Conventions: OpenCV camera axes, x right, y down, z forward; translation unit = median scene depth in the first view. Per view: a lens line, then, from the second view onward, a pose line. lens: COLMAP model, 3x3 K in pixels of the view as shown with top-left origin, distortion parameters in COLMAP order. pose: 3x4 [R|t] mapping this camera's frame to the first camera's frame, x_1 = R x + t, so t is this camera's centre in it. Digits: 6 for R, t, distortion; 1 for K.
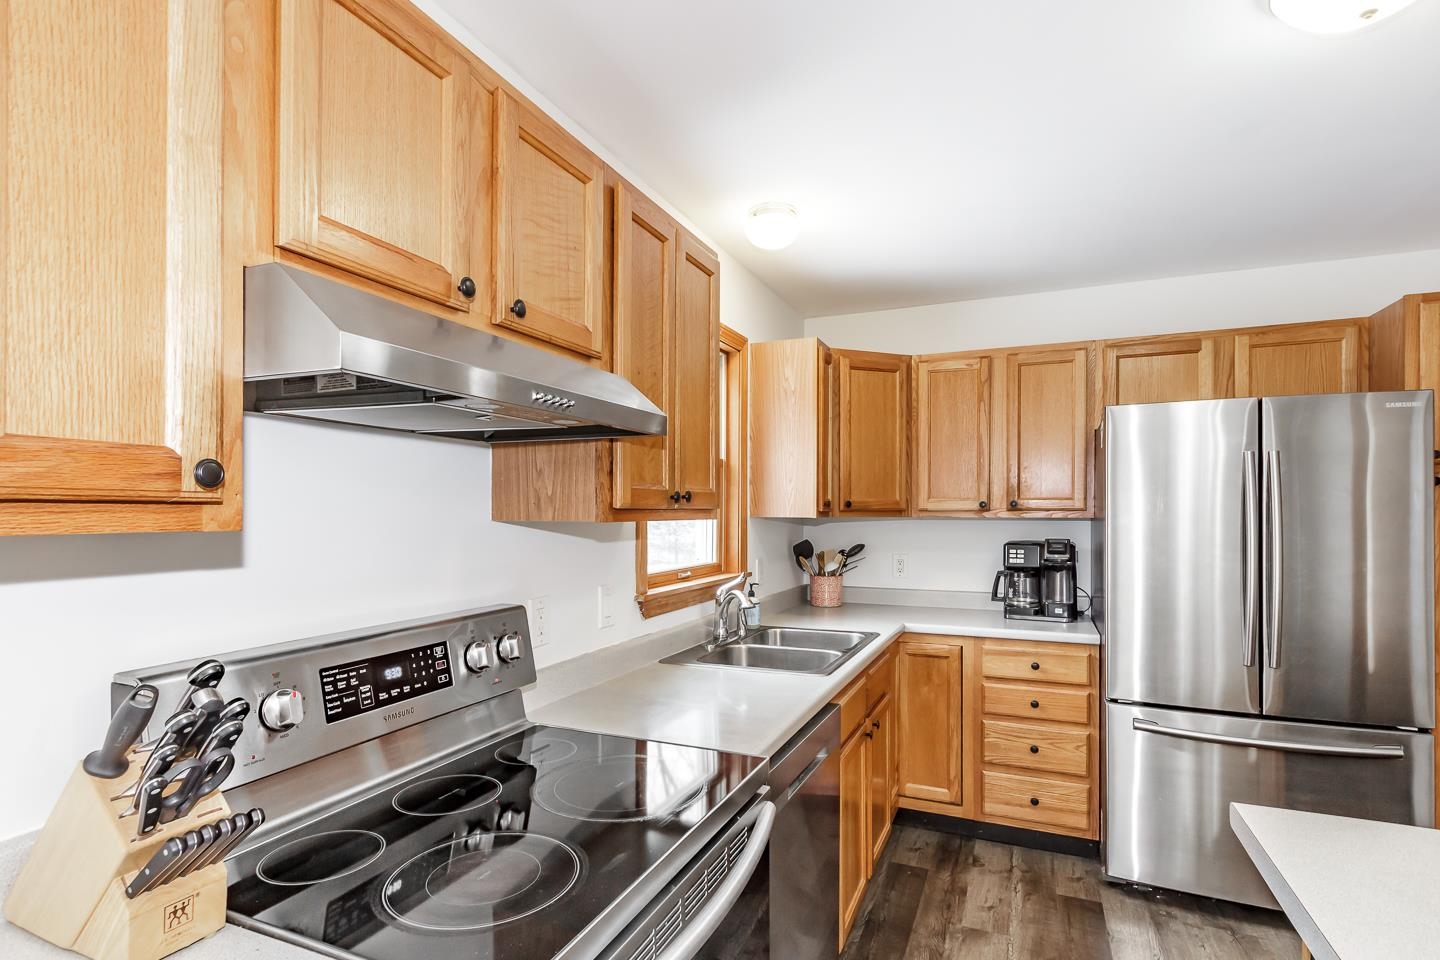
lens RADIAL K [[735.4, 0, 714.1], [0, 735.4, 506.7], [0, 0, 1]] dist [0.019934, 0.000113]
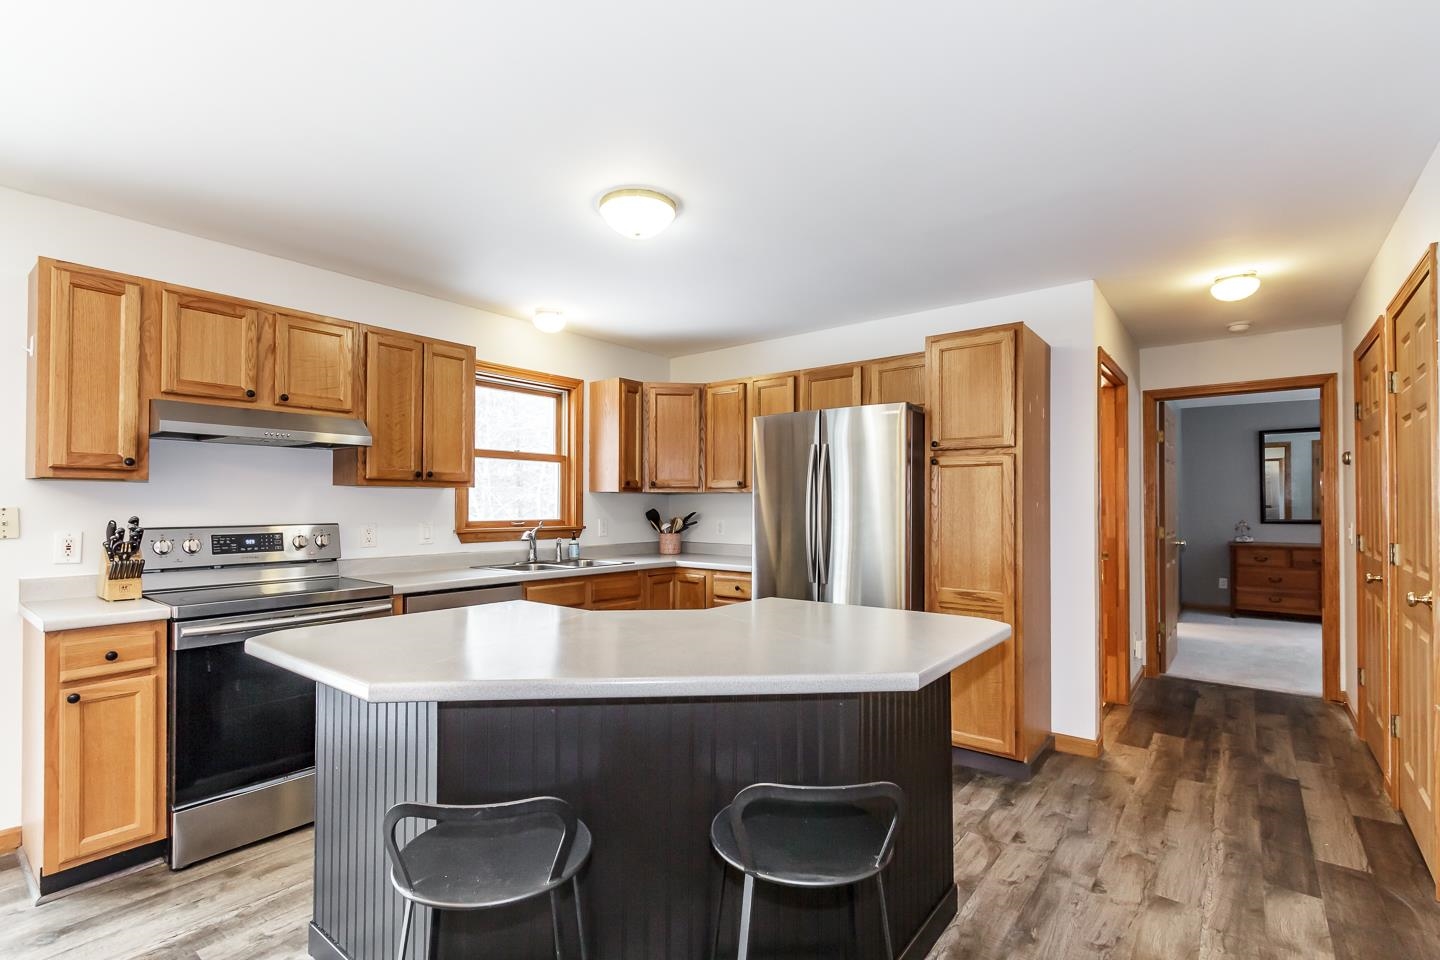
lens RADIAL K [[683.2, 0, 711.7], [0, 683.2, 501.1], [0, 0, 1]] dist [0.002870, 0.000720]
pose [[0.964056, -0.001837, -0.265693, 1.314019], [0.001101, 0.999995, -0.002917, 0.071116], [0.265697, 0.002519, 0.964053, -0.649217]]
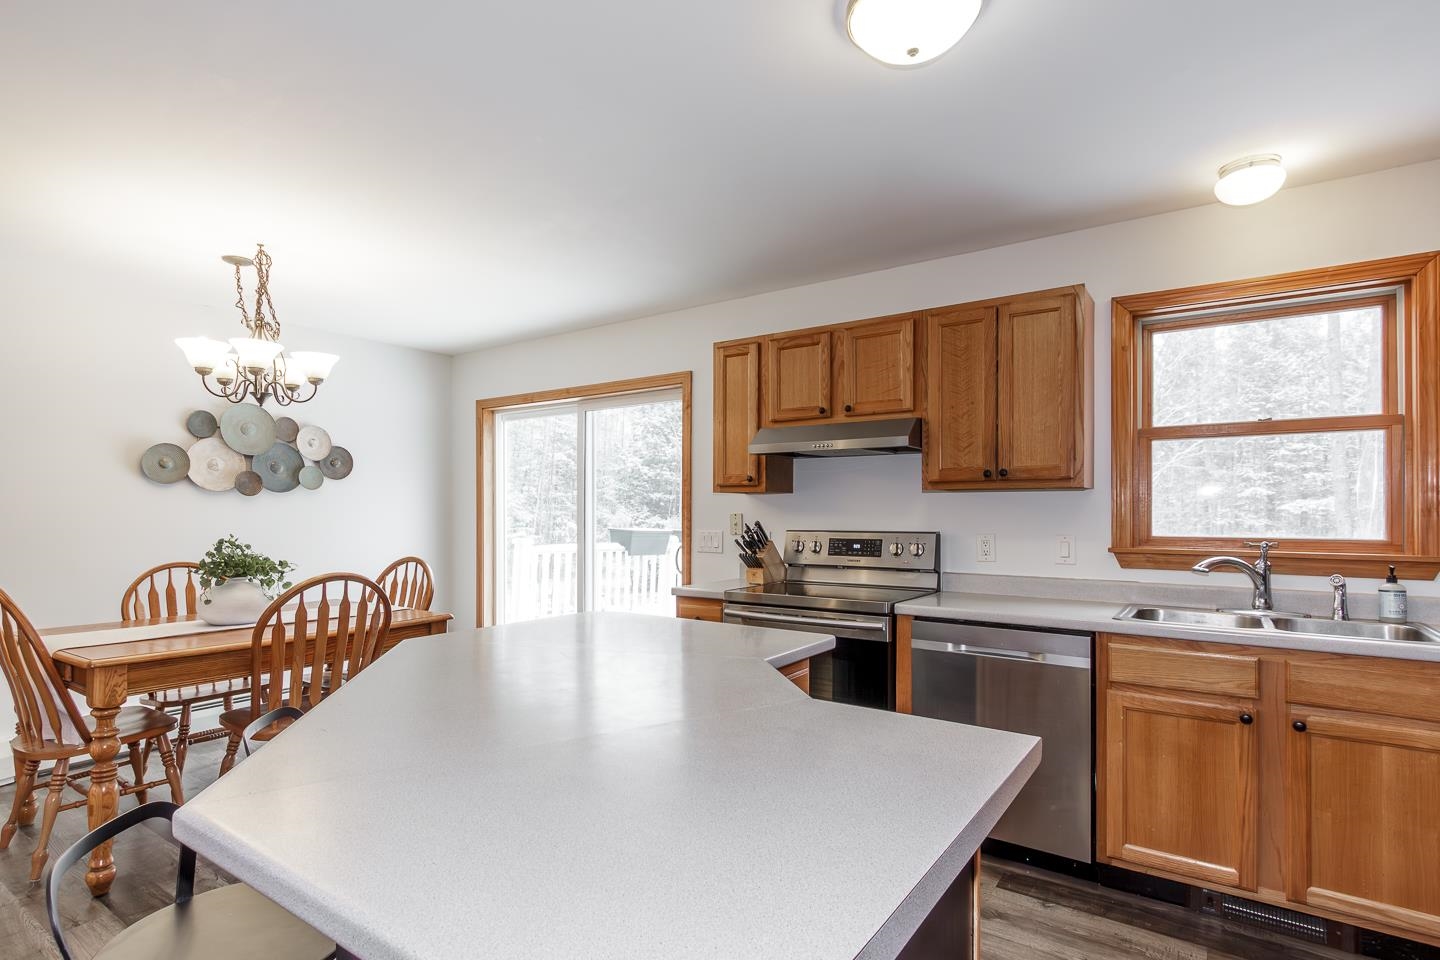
lens RADIAL K [[735.4, 0, 714.1], [0, 735.4, 506.7], [0, 0, 1]] dist [0.019934, 0.000113]
pose [[-0.205544, -0.009592, -0.978601, 1.779422], [0.001306, 0.999948, -0.010075, 0.080248], [0.978647, -0.003349, -0.205521, 0.791854]]
